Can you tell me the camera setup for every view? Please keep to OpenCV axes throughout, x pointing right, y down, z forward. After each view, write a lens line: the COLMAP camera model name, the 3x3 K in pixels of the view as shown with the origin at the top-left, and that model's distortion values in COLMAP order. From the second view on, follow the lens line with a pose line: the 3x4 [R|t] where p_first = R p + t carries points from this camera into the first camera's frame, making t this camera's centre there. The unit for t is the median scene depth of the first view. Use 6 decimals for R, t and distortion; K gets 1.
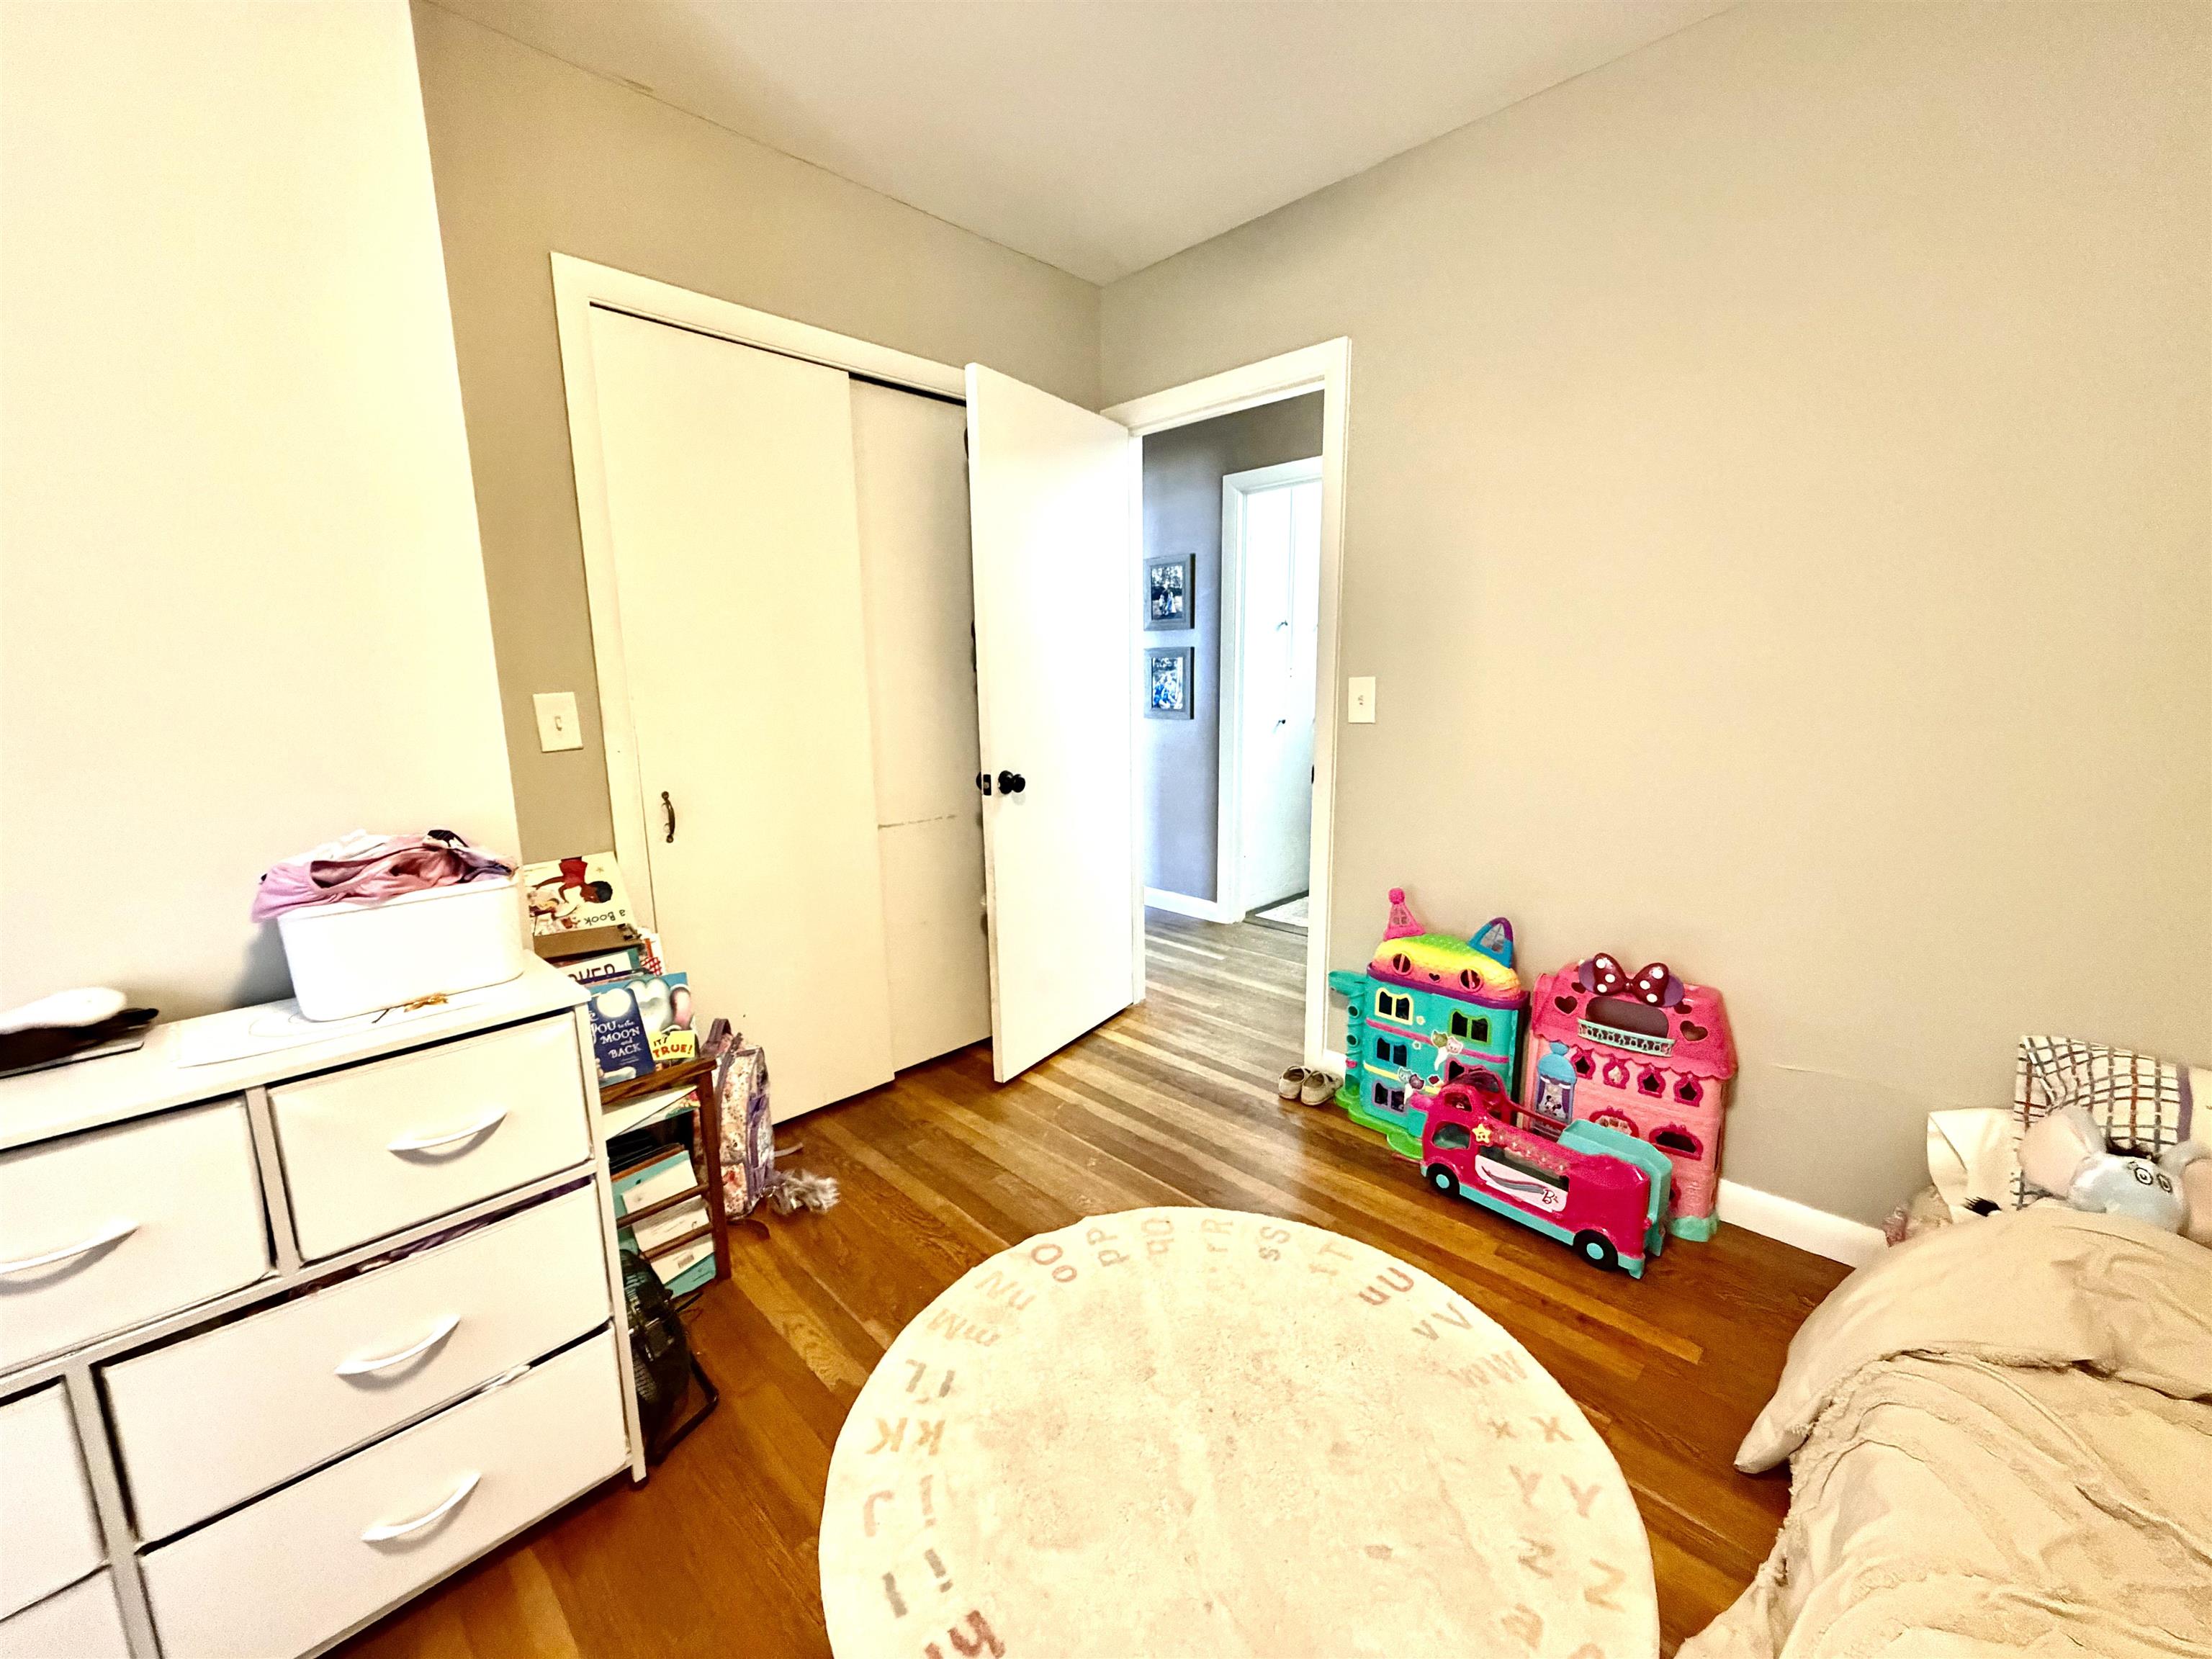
lens RADIAL K [[880.3, 0, 1102.5], [0, 880.3, 828.8], [0, 0, 1]] dist [0.000543, 0.000247]
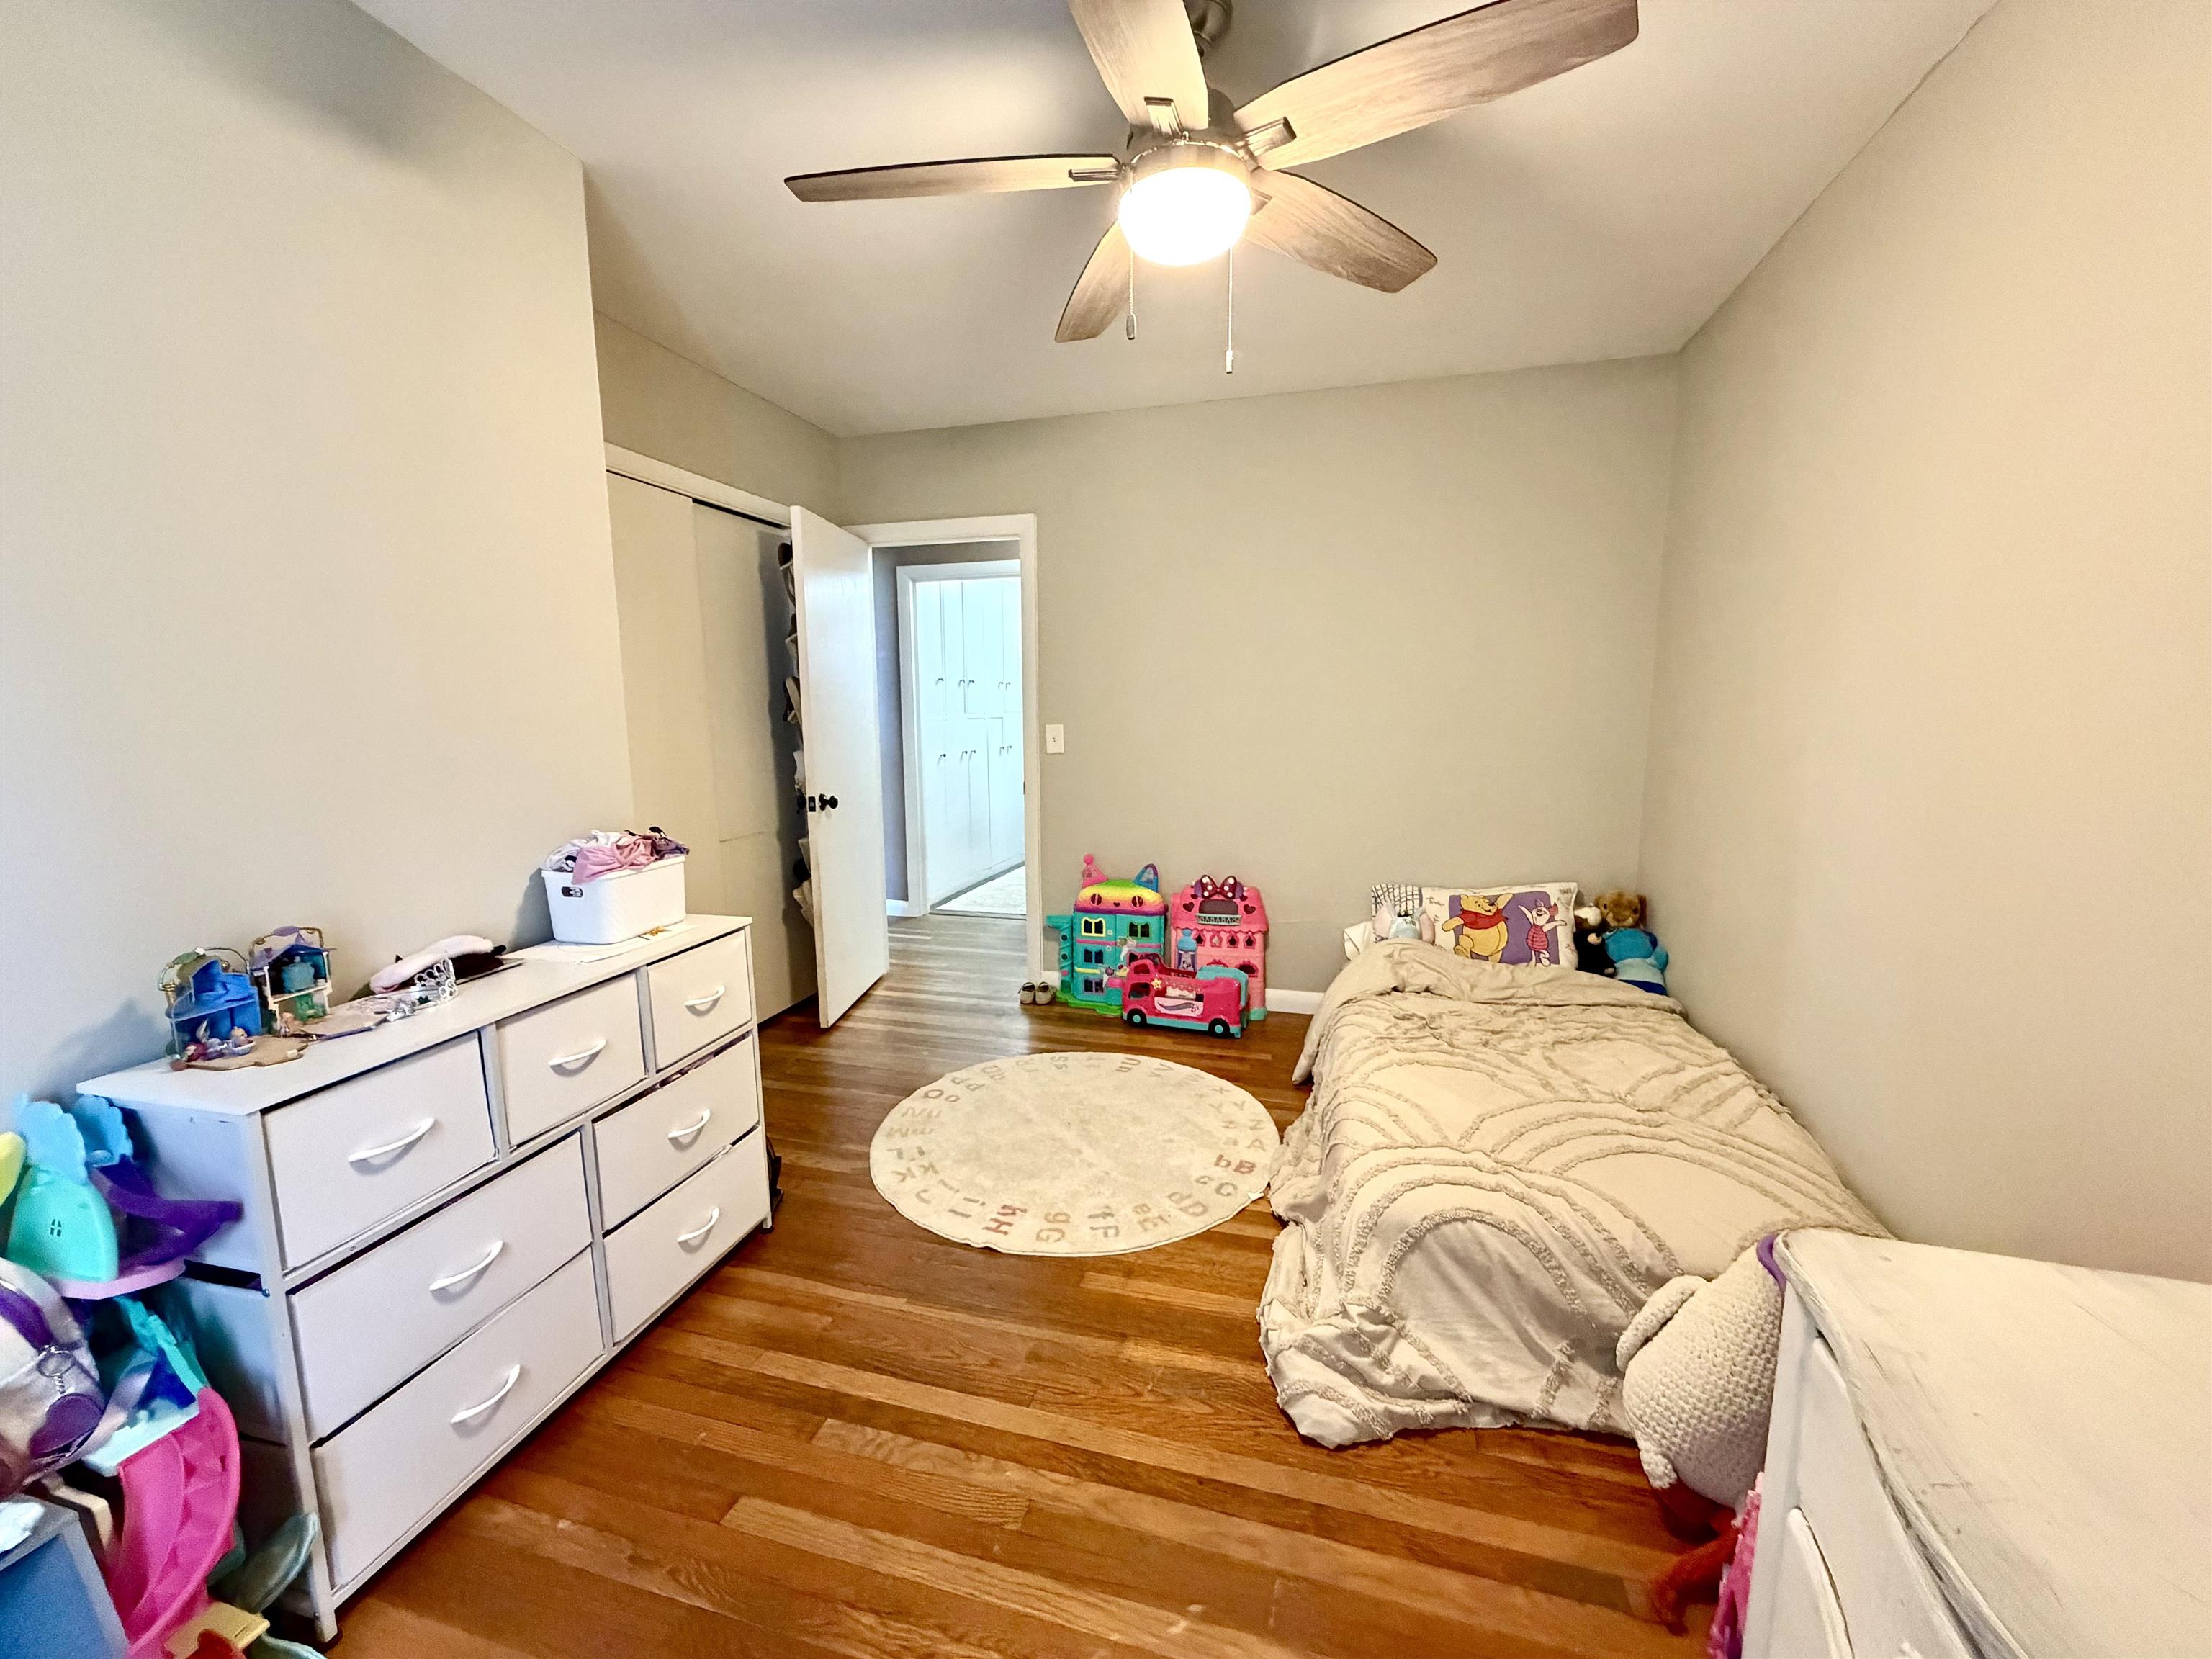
lens RADIAL K [[880.3, 0, 1102.5], [0, 880.3, 828.8], [0, 0, 1]] dist [0.000543, 0.000247]
pose [[0.874243, -0.062565, 0.481439, -0.483703], [0.082112, 0.996430, -0.019618, 0.063288], [-0.478493, 0.056683, 0.876260, -0.498019]]
